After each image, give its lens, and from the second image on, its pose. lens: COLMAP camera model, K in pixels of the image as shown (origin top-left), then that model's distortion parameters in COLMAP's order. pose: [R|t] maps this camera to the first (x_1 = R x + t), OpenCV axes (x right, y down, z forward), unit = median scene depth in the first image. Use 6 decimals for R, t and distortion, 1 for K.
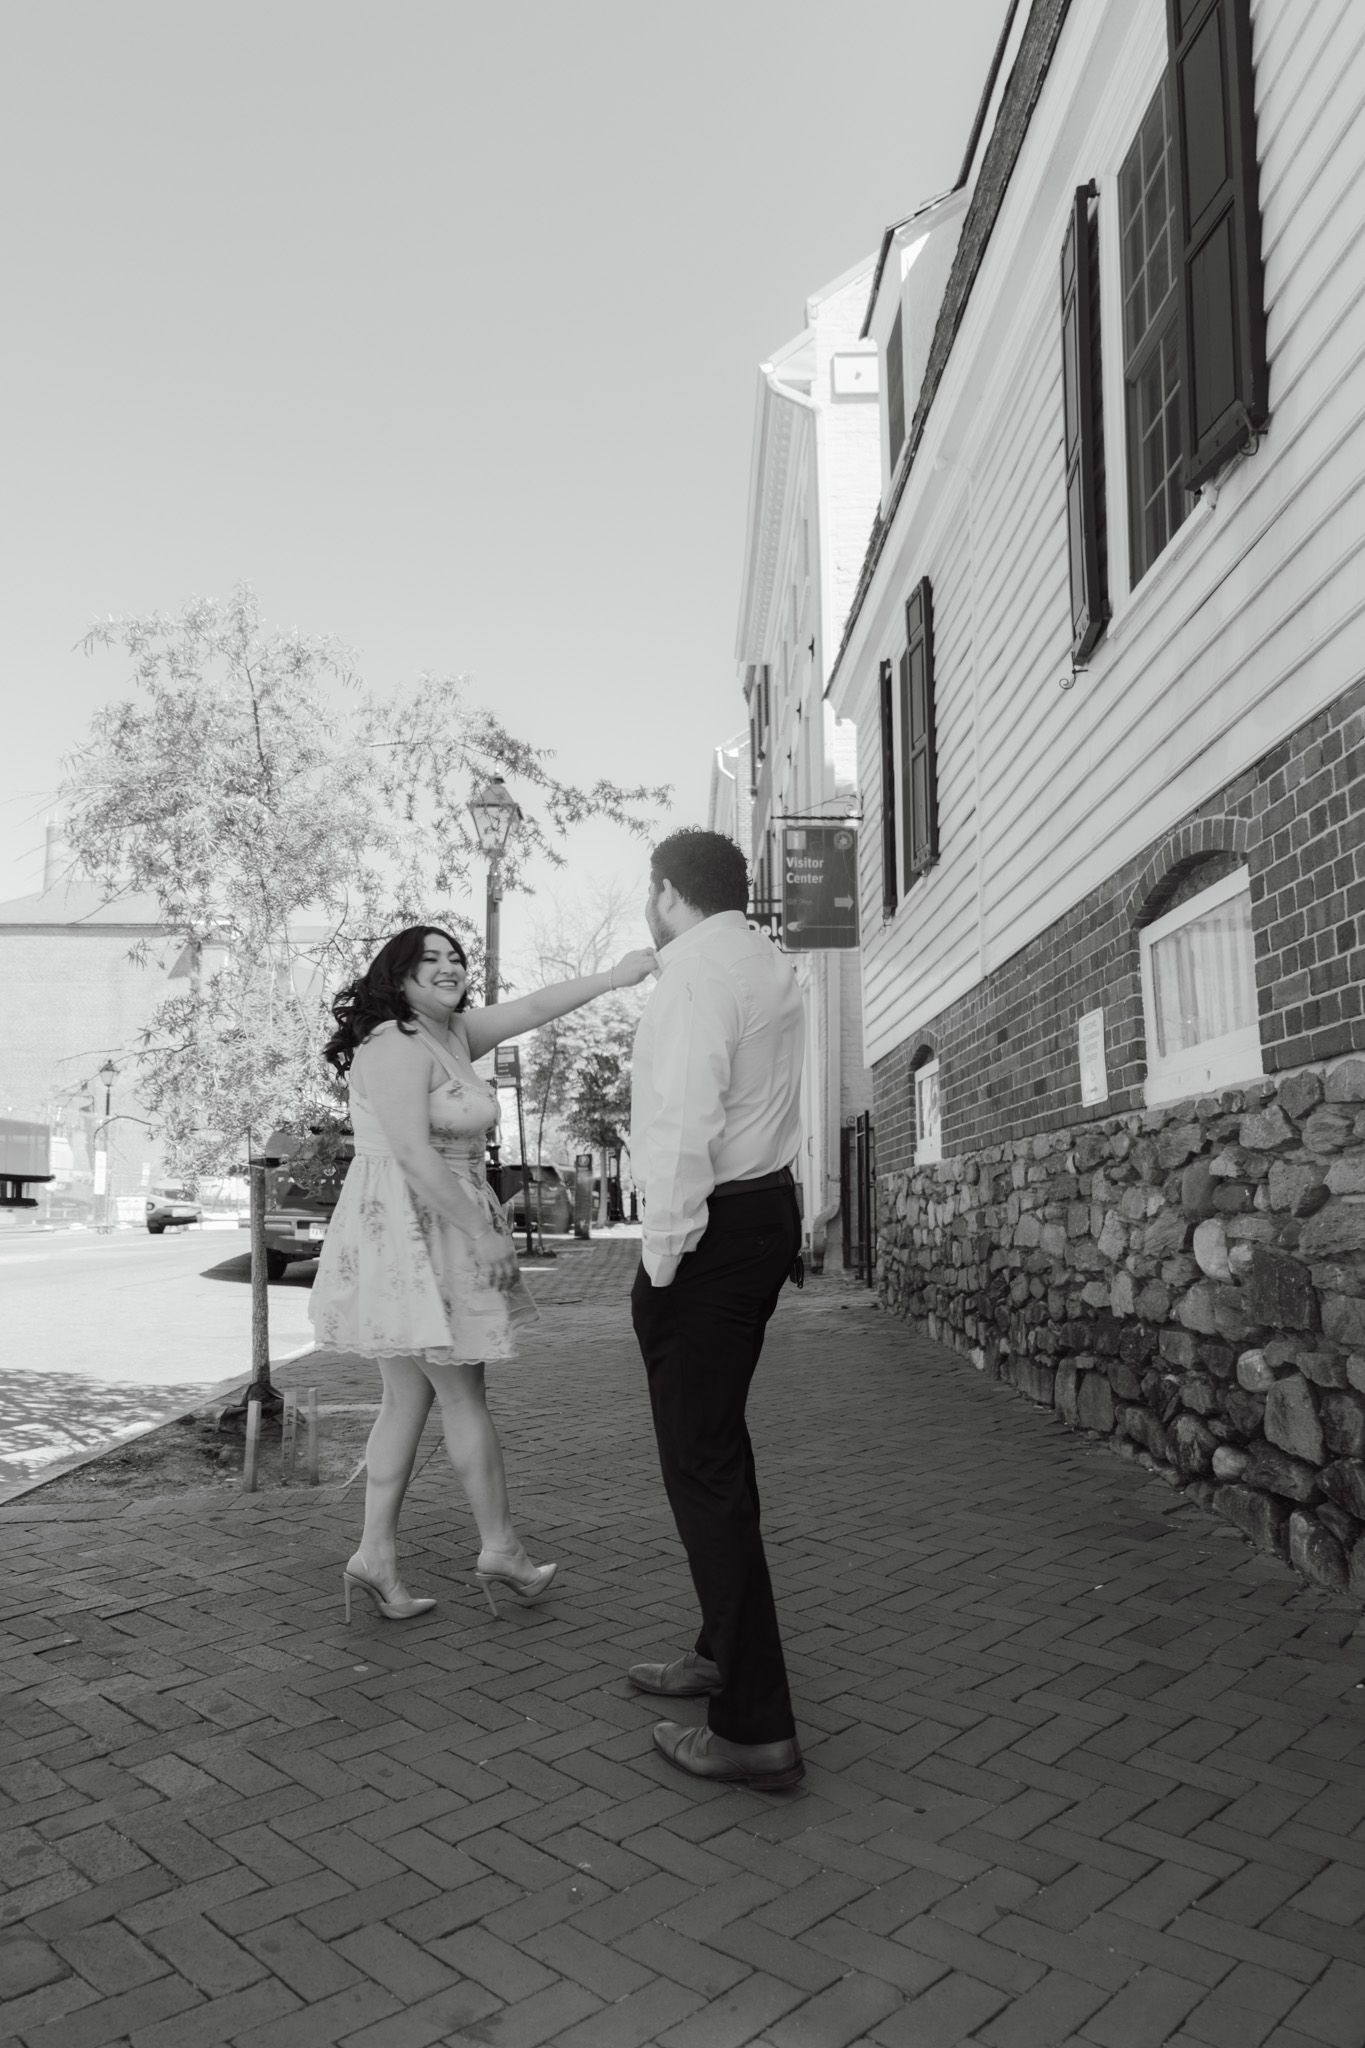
lens RADIAL K [[3519.7, 0, 729.6], [0, 3519.7, 1023.9], [0, 0, 1]] dist [0.154593, -1.675197]
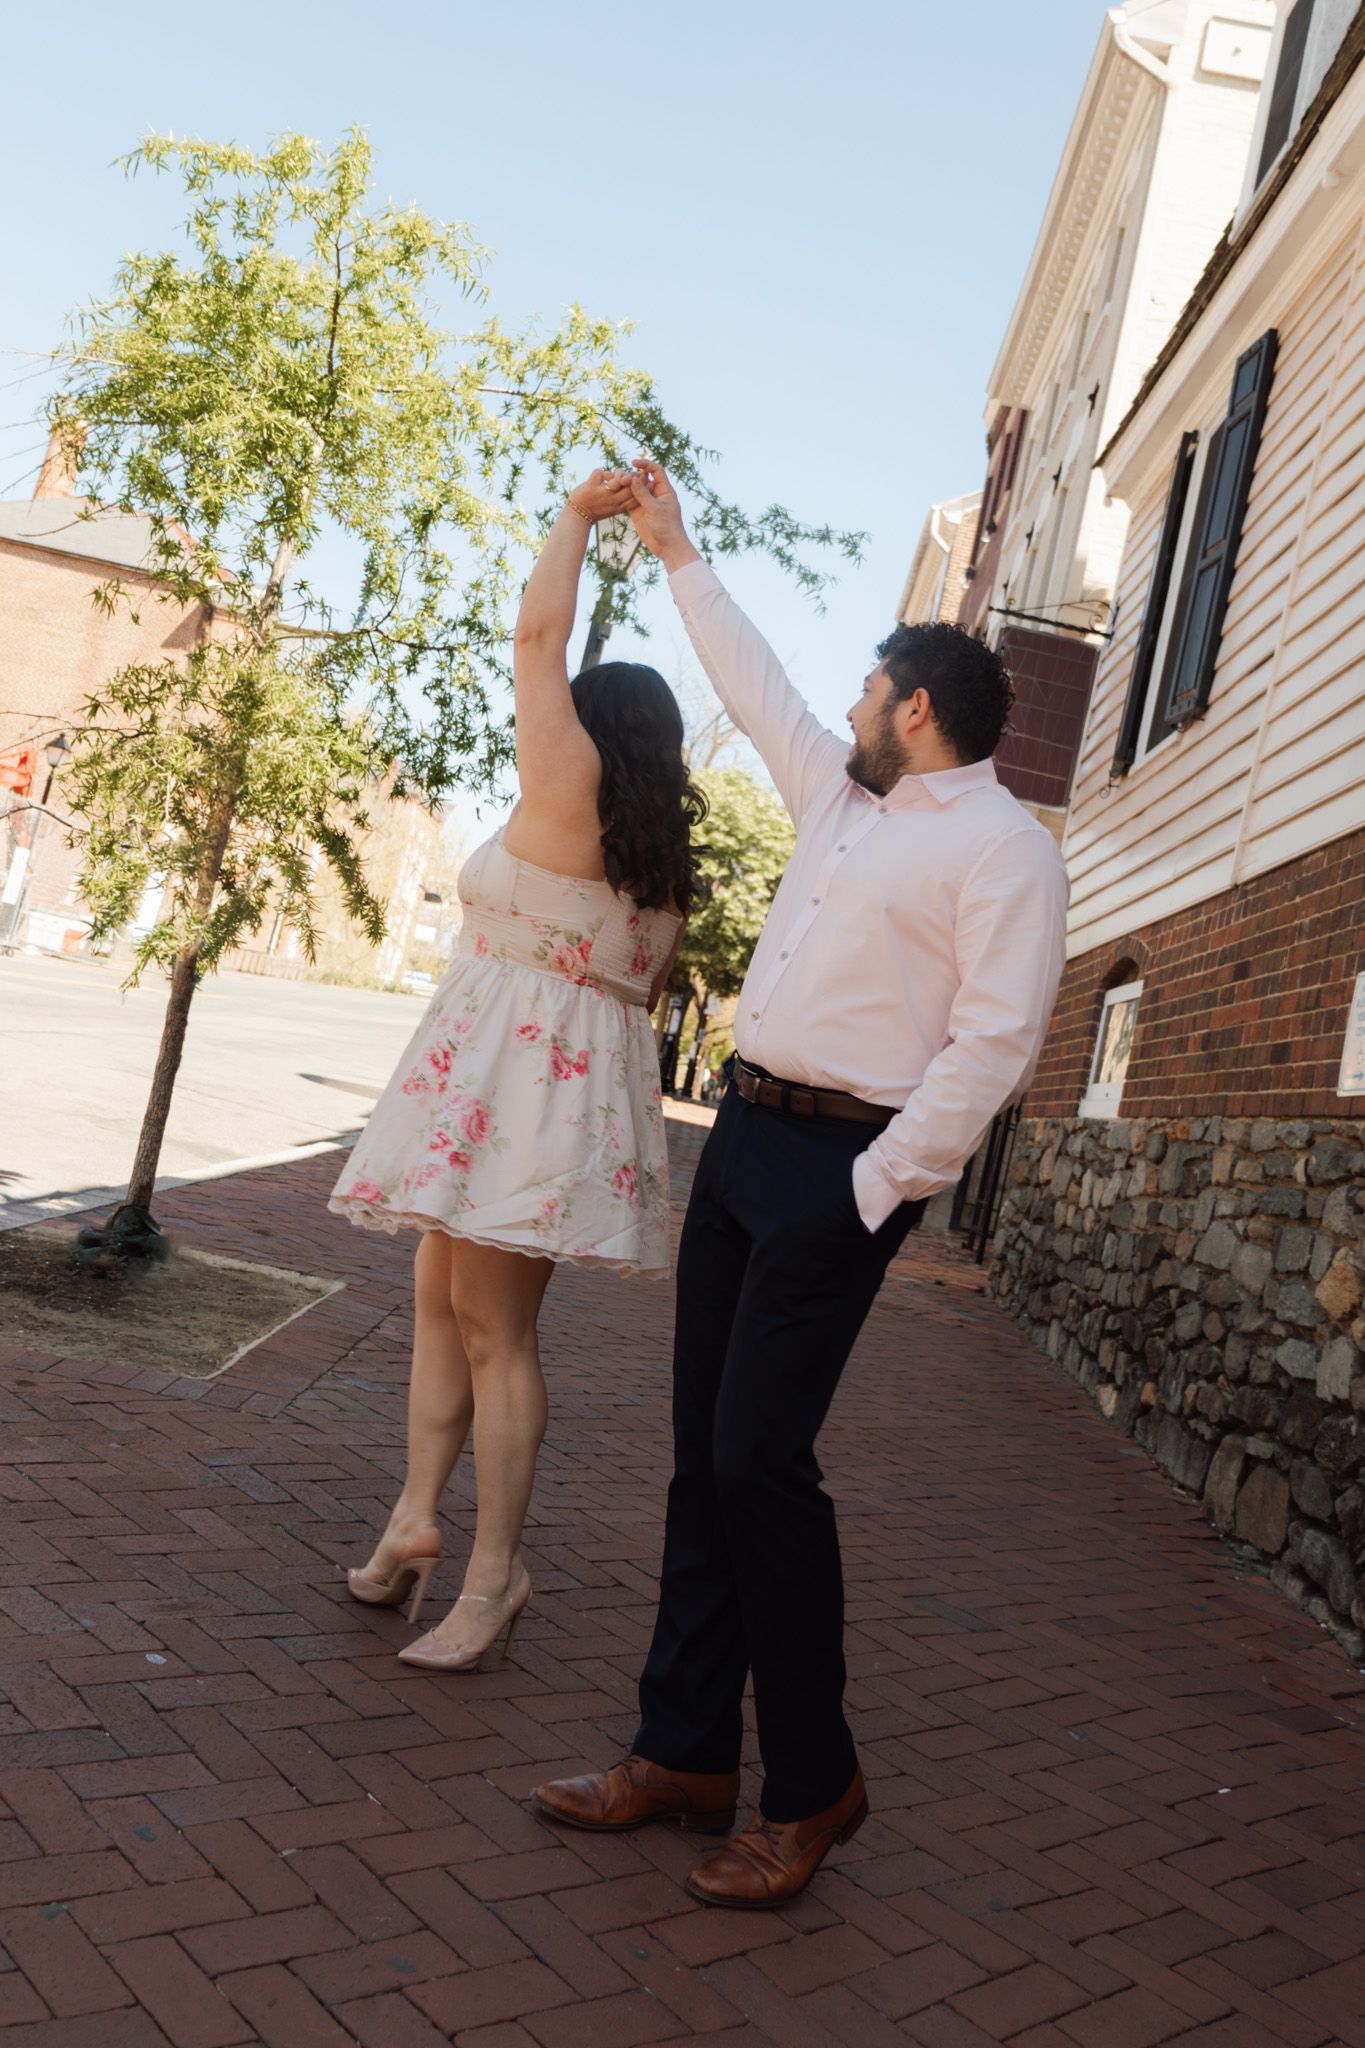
lens RADIAL K [[3519.7, 0, 729.6], [0, 3519.7, 1023.9], [0, 0, 1]] dist [0.154593, -1.675197]
pose [[0.974342, 0.224377, -0.017674, -0.008891], [-0.223281, 0.973491, 0.049599, 0.001494], [0.028334, -0.044380, 0.998613, 0.269765]]
